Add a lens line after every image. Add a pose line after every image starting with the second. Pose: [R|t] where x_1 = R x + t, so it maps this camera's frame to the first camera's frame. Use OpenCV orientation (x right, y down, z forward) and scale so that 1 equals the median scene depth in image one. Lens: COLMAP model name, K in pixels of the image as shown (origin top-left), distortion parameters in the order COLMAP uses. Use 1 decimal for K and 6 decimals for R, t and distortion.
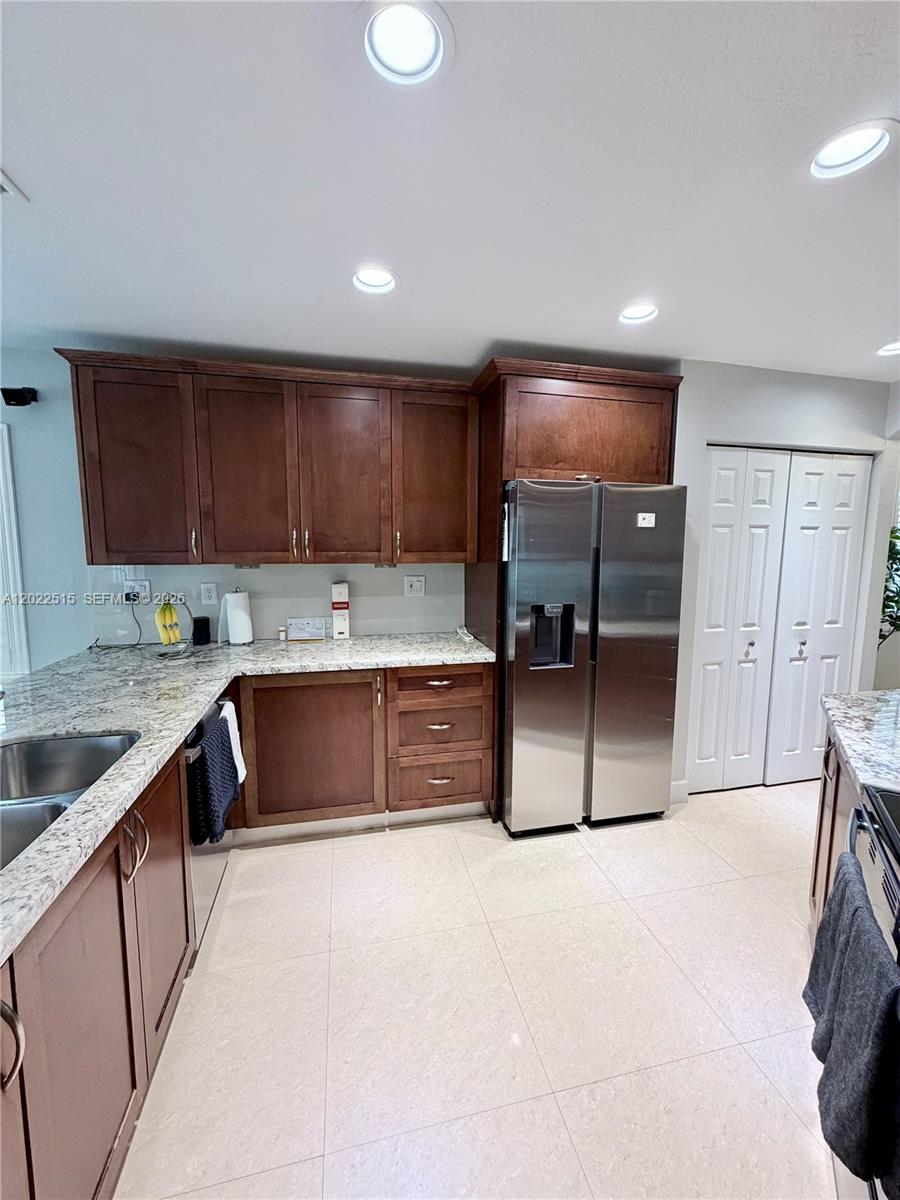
lens RADIAL K [[477.4, 0, 449.2], [0, 477.4, 598.5], [0, 0, 1]] dist [-0.000047, -0.000354]
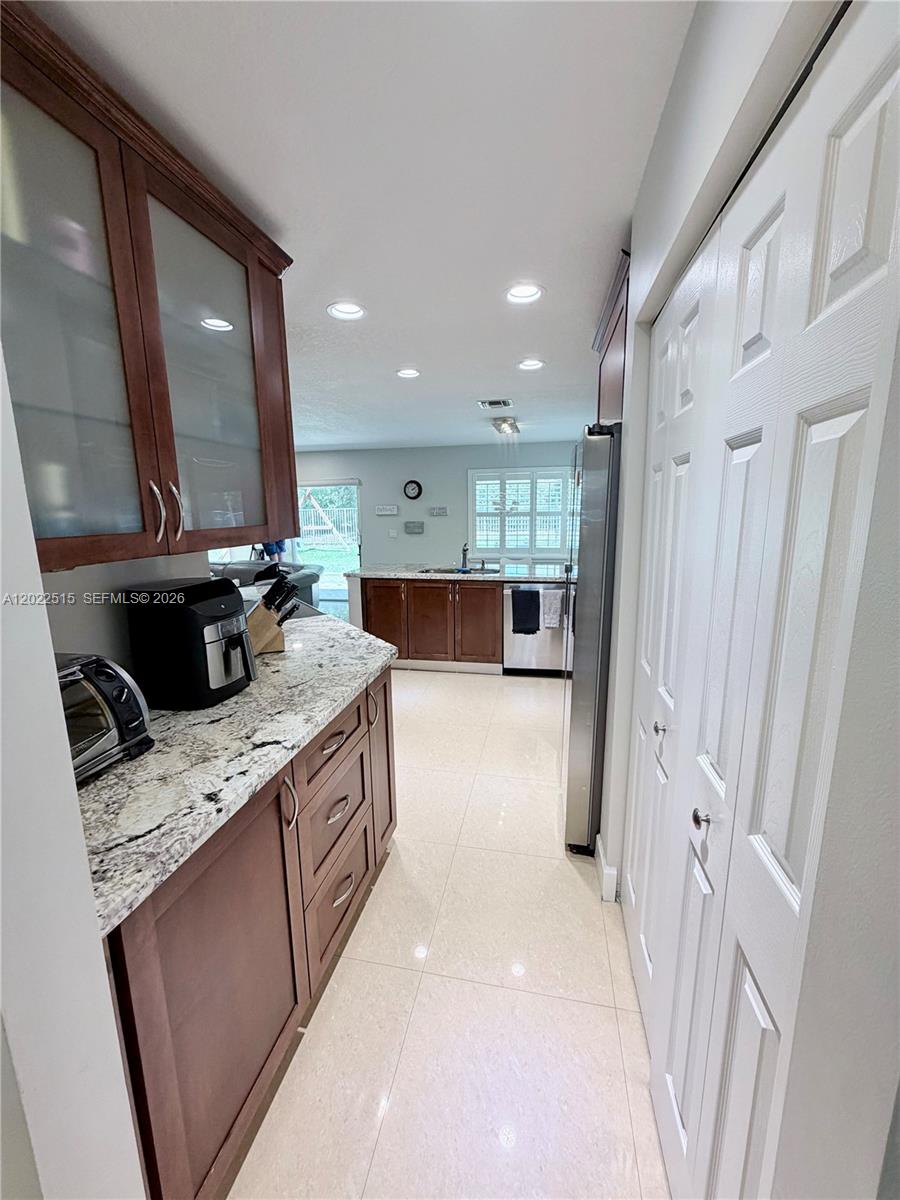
lens RADIAL K [[477.4, 0, 452.5], [0, 477.4, 598.2], [0, 0, 1]] dist [-0.000047, -0.000354]
pose [[-0.402254, 0.164123, -0.900697, 1.256511], [-0.097284, 0.970568, 0.220302, -0.119071], [0.910345, 0.176241, -0.374448, 1.116465]]
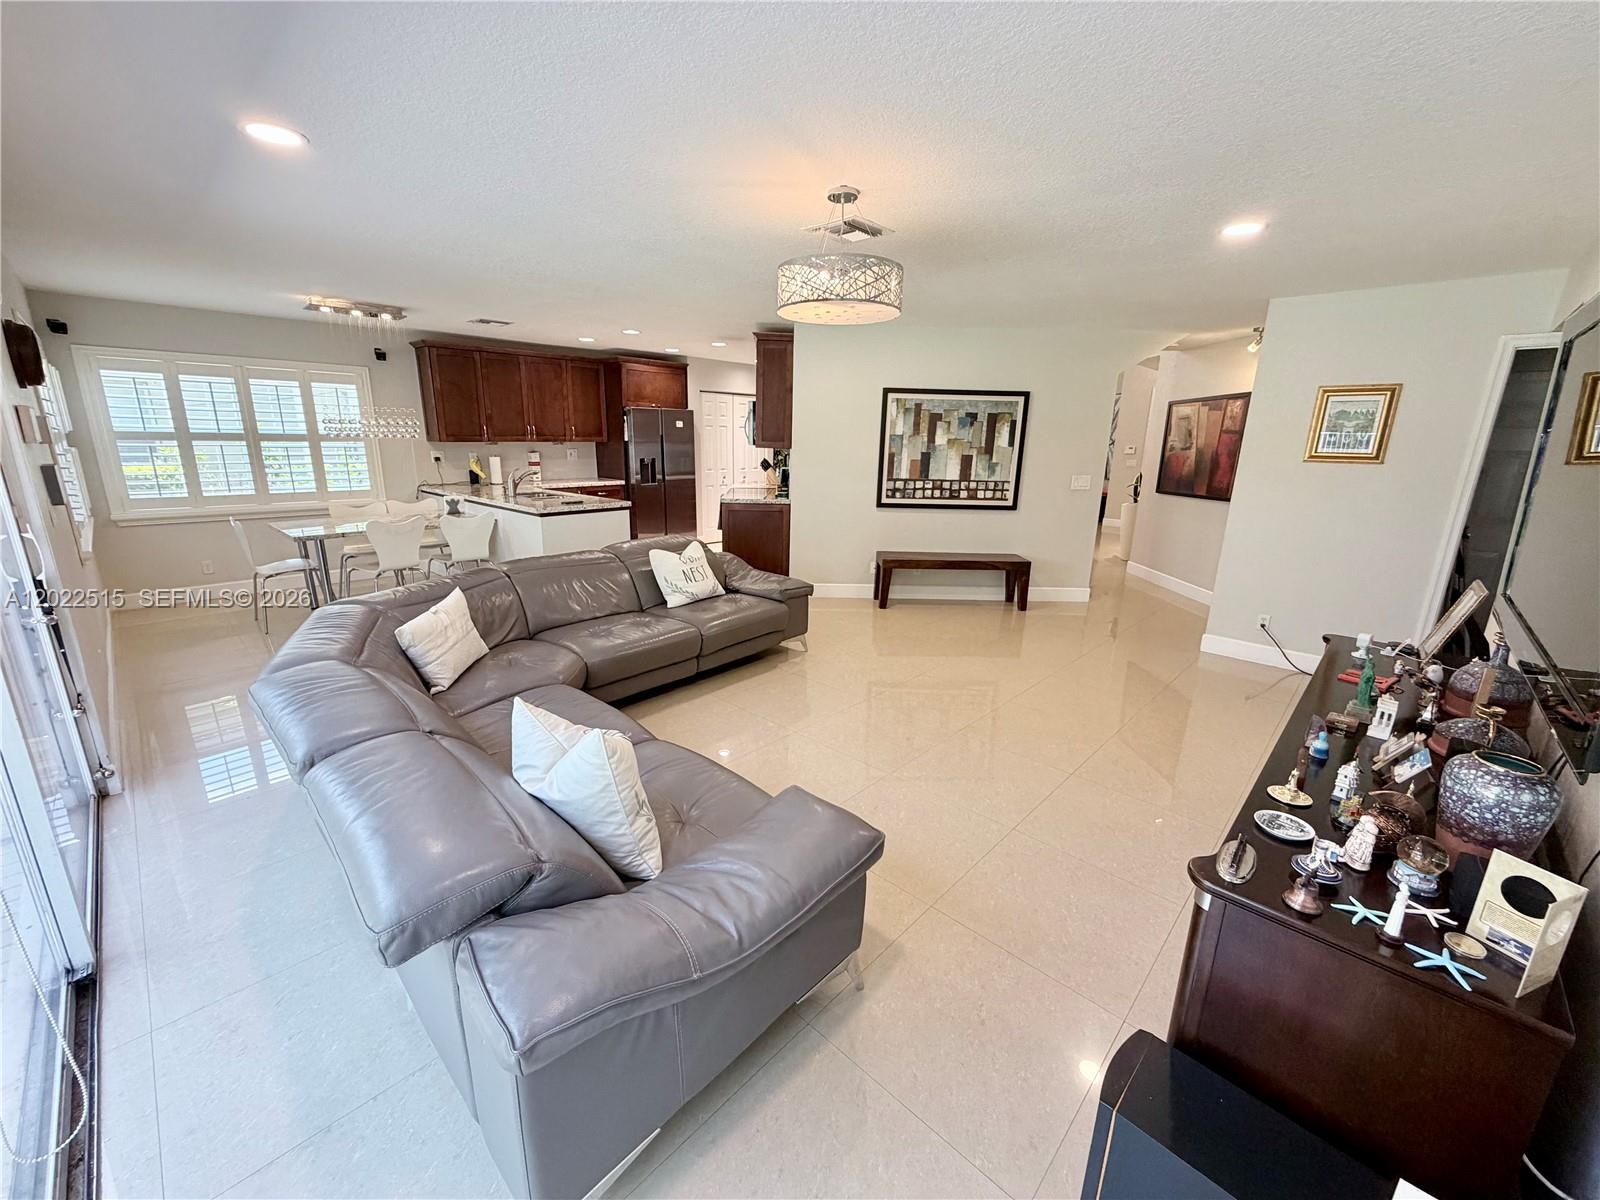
lens RADIAL K [[636.5, 0, 795.3], [0, 636.5, 600.2], [0, 0, 1]] dist [-0.000047, -0.000354]
pose [[0.833991, -0.132415, 0.535655, -0.983325], [0.052159, 0.985350, 0.162372, 0.234901], [-0.549308, -0.107478, 0.828679, -2.185169]]
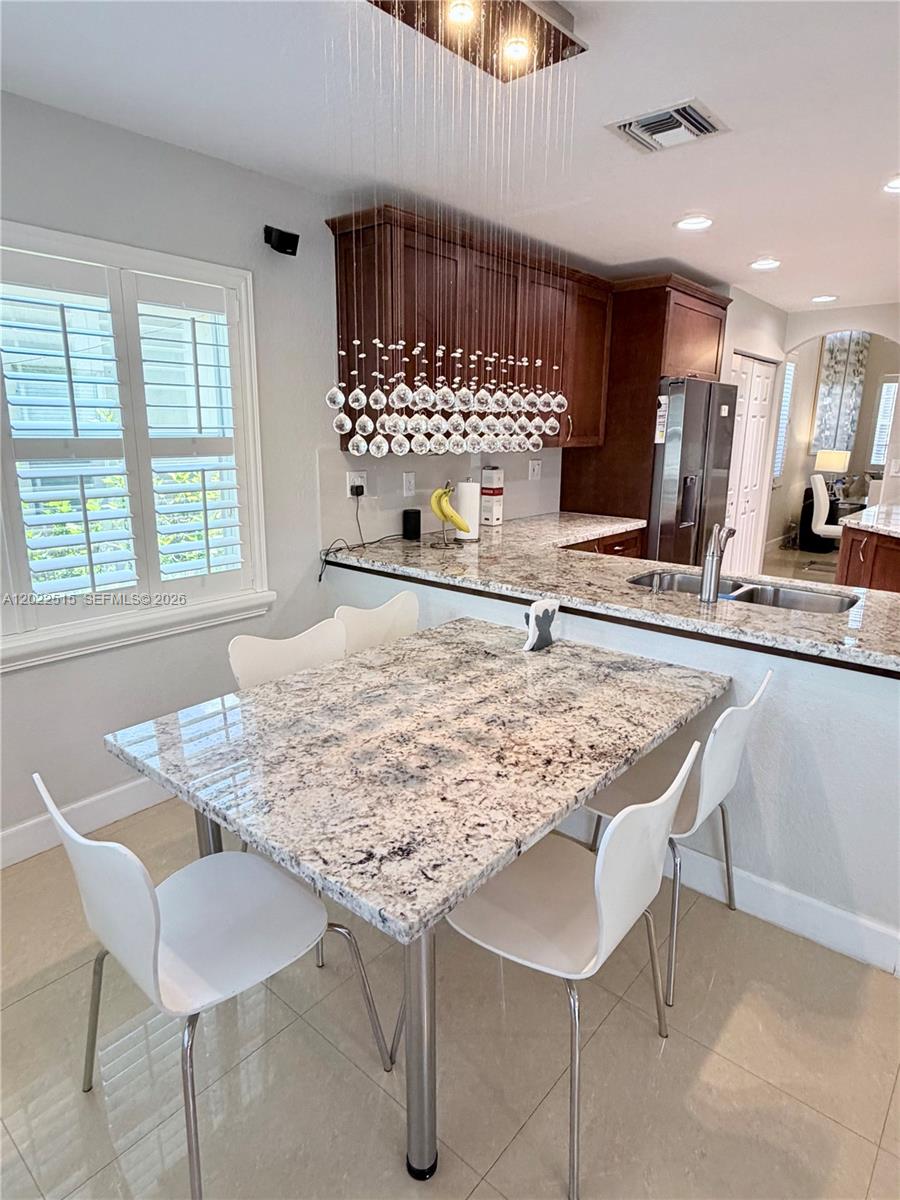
lens RADIAL K [[689.8, 0, 444.4], [0, 689.8, 600.8], [0, 0, 1]] dist [-0.003401, 0.003218]
pose [[0.805527, -0.144253, 0.574732, -1.391262], [0.065127, 0.985592, 0.156096, 0.009089], [-0.588969, -0.088309, 0.803317, -0.142768]]
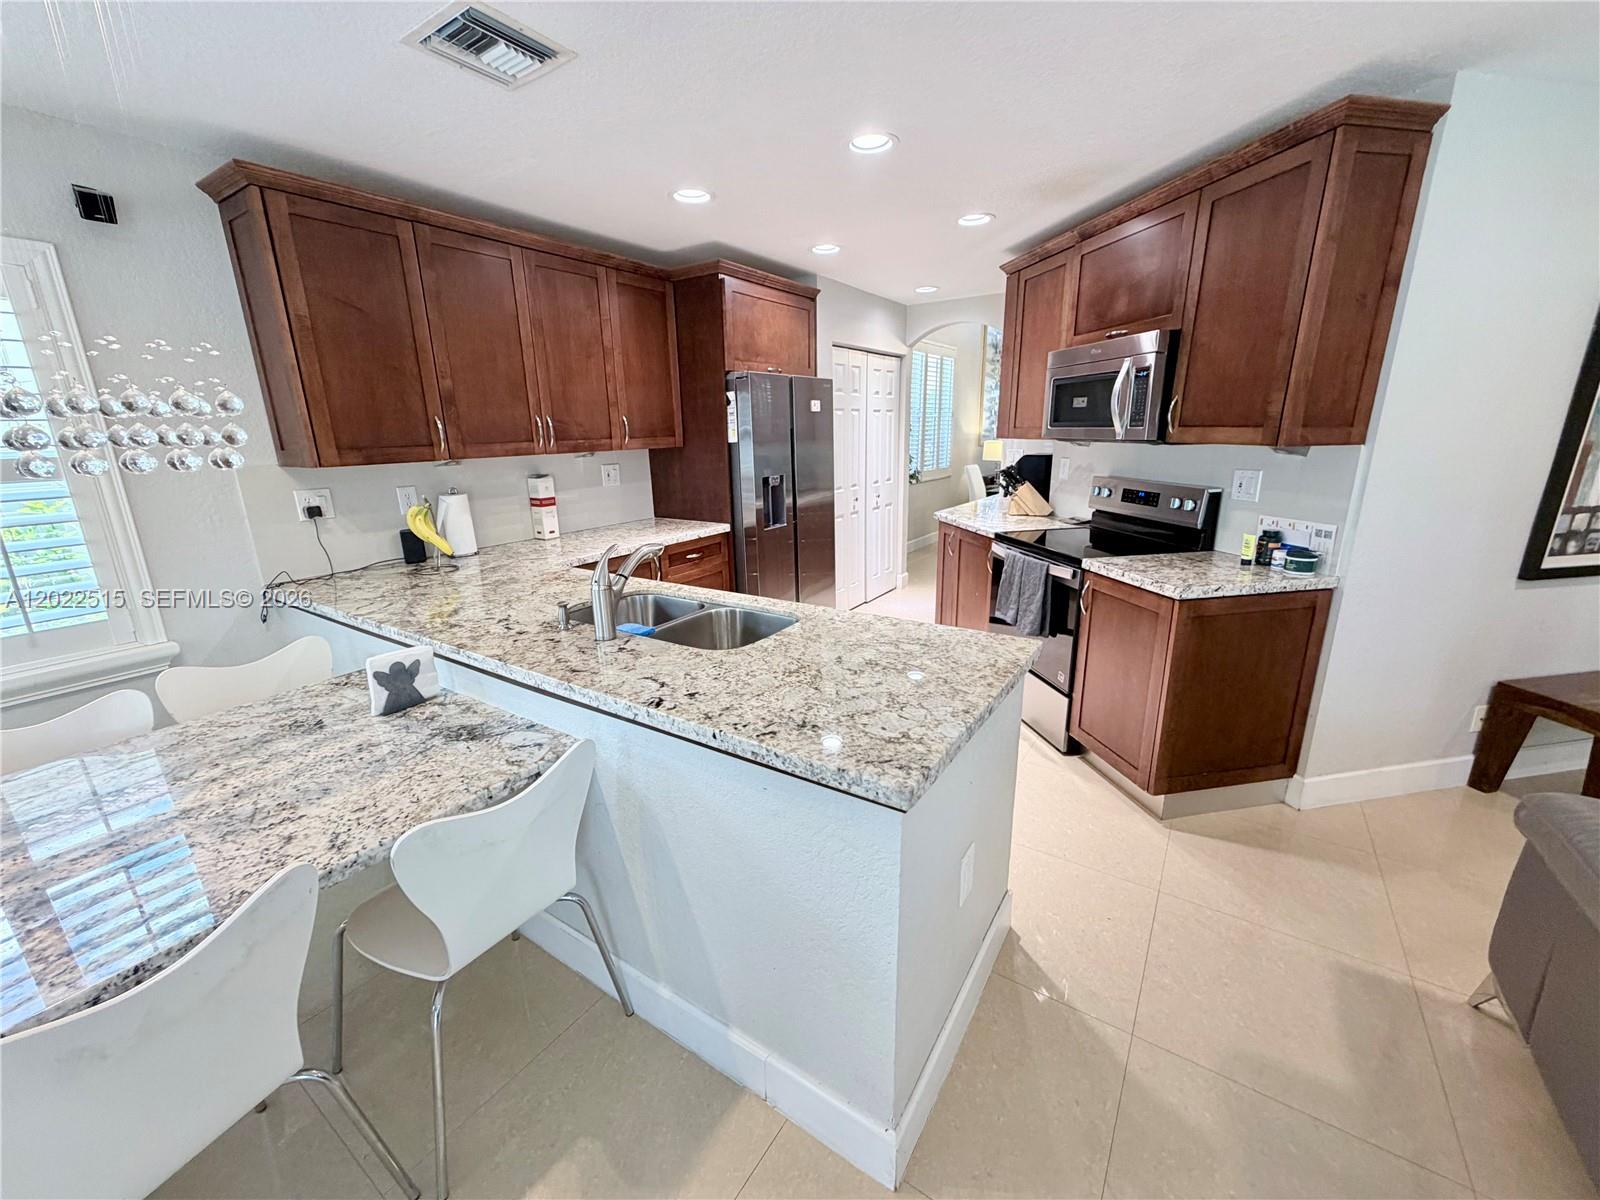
lens RADIAL K [[636.5, 0, 794.3], [0, 636.5, 601.7], [0, 0, 1]] dist [-0.000047, -0.000354]
pose [[0.732480, -0.202033, 0.650120, -0.848671], [0.104201, 0.976970, 0.186204, 0.028161], [-0.672767, -0.068648, 0.736663, -0.271132]]
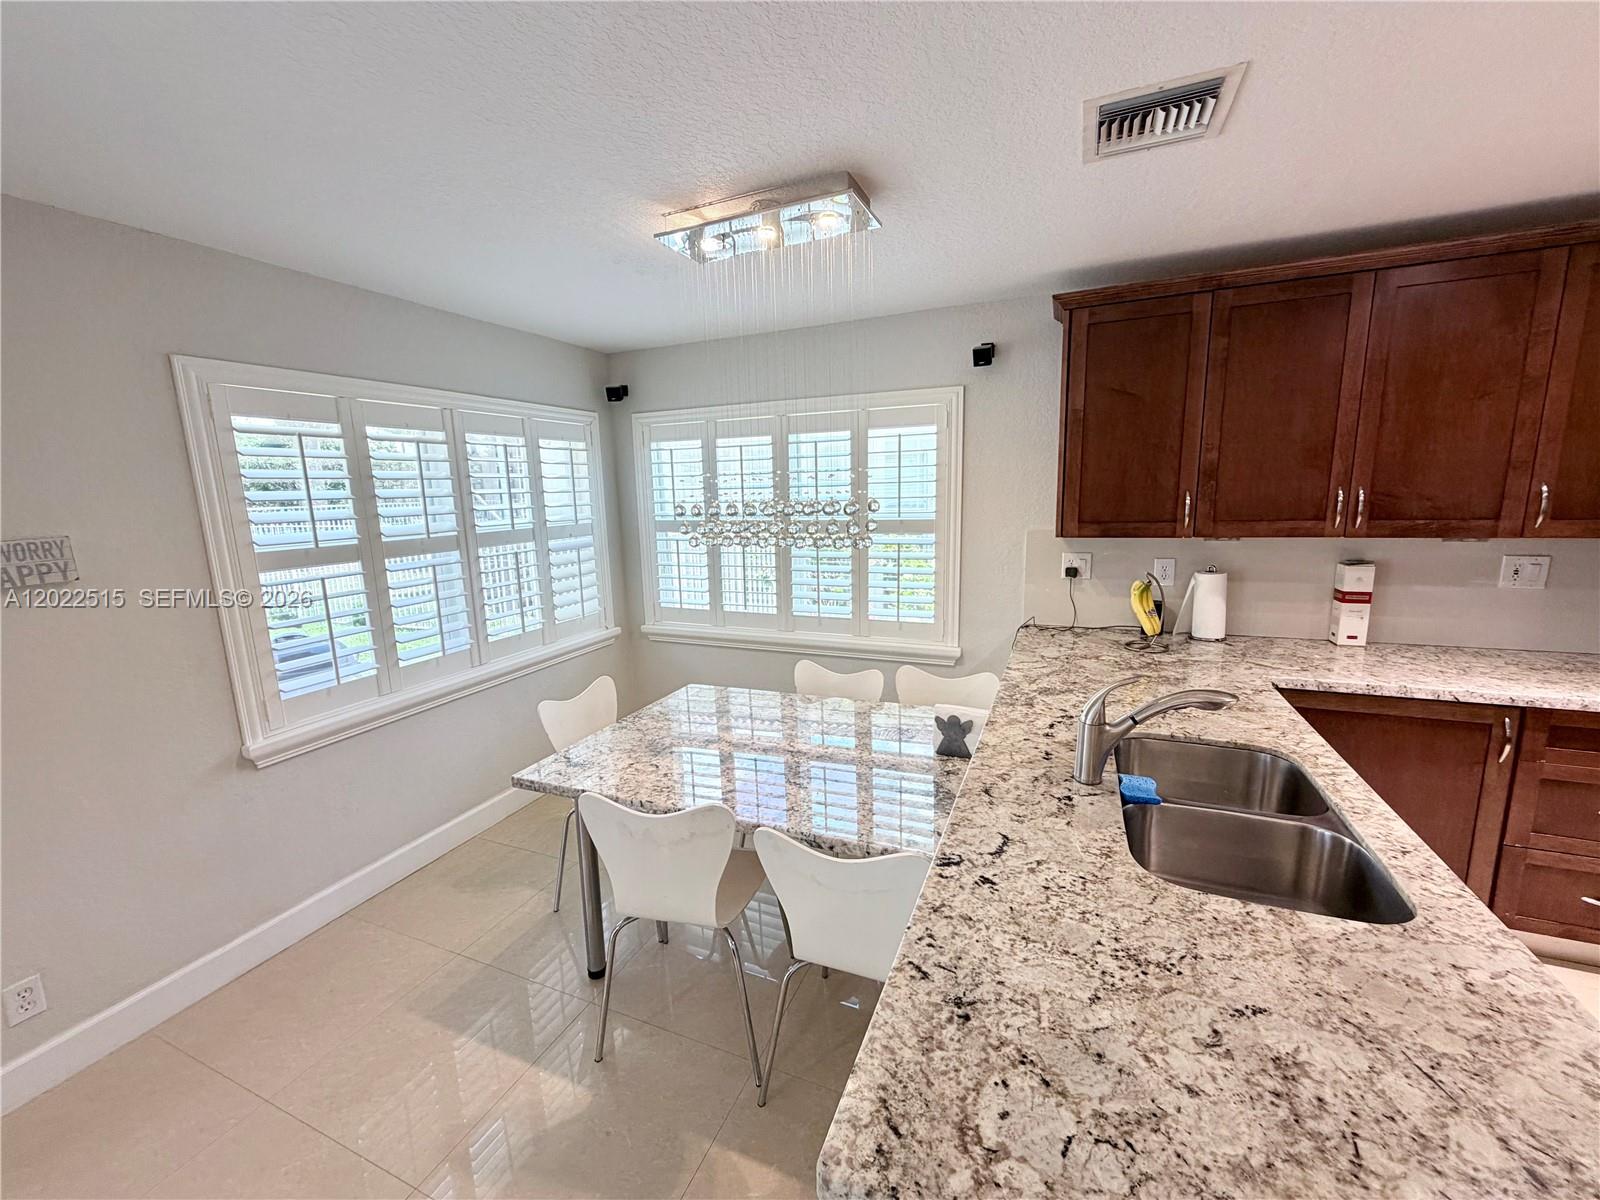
lens RADIAL K [[636.5, 0, 798.8], [0, 636.5, 599.5], [0, 0, 1]] dist [-0.000047, -0.000354]
pose [[0.806671, 0.071584, -0.586650, -0.414585], [-0.034582, 0.996654, 0.074062, -0.024591], [0.589989, -0.039456, 0.806447, -0.234491]]
